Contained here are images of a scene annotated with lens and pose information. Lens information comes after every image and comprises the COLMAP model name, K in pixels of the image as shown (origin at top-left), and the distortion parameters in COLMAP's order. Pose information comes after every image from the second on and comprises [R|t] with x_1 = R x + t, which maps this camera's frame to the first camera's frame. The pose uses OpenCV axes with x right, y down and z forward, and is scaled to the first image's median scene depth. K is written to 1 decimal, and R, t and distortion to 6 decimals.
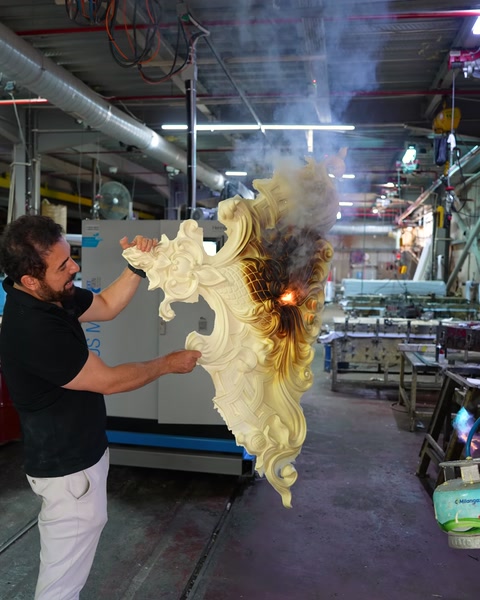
lens RADIAL K [[657.6, 0, 258.4], [0, 657.6, 316.5], [0, 0, 1]] dist [0.002268, 0.032291]
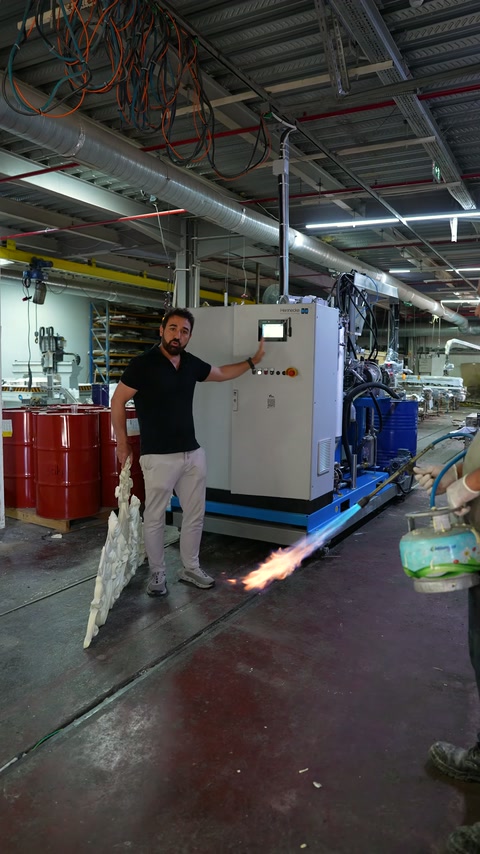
lens RADIAL K [[661.9, 0, 240.0], [0, 661.9, 427.0], [0, 0, 1]] dist [-0.044014, 0.008201]
pose [[0.946634, 0.025893, -0.321269, 0.114204], [-0.024658, 0.999665, 0.007913, 0.024435], [0.321366, 0.000431, 0.946955, -0.012323]]
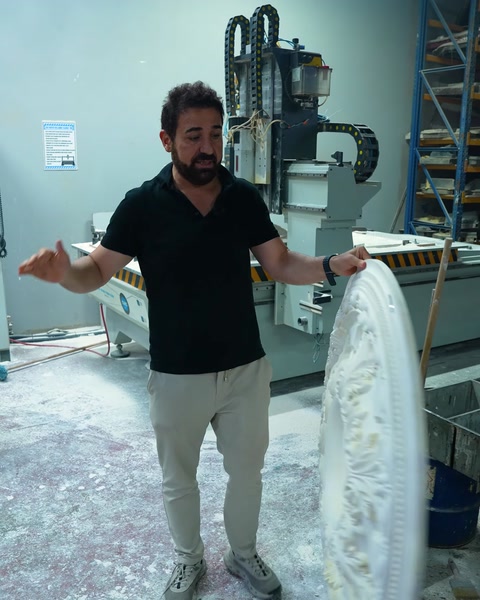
lens RADIAL K [[605.6, 0, 240.0], [0, 605.6, 313.5], [0, 0, 1]] dist [-0.114376, 0.105896]
pose [[0.687980, 0.170831, -0.705337, -0.827667], [-0.062382, 0.982224, 0.177046, -0.121995], [0.723043, -0.077804, 0.686407, 1.498123]]
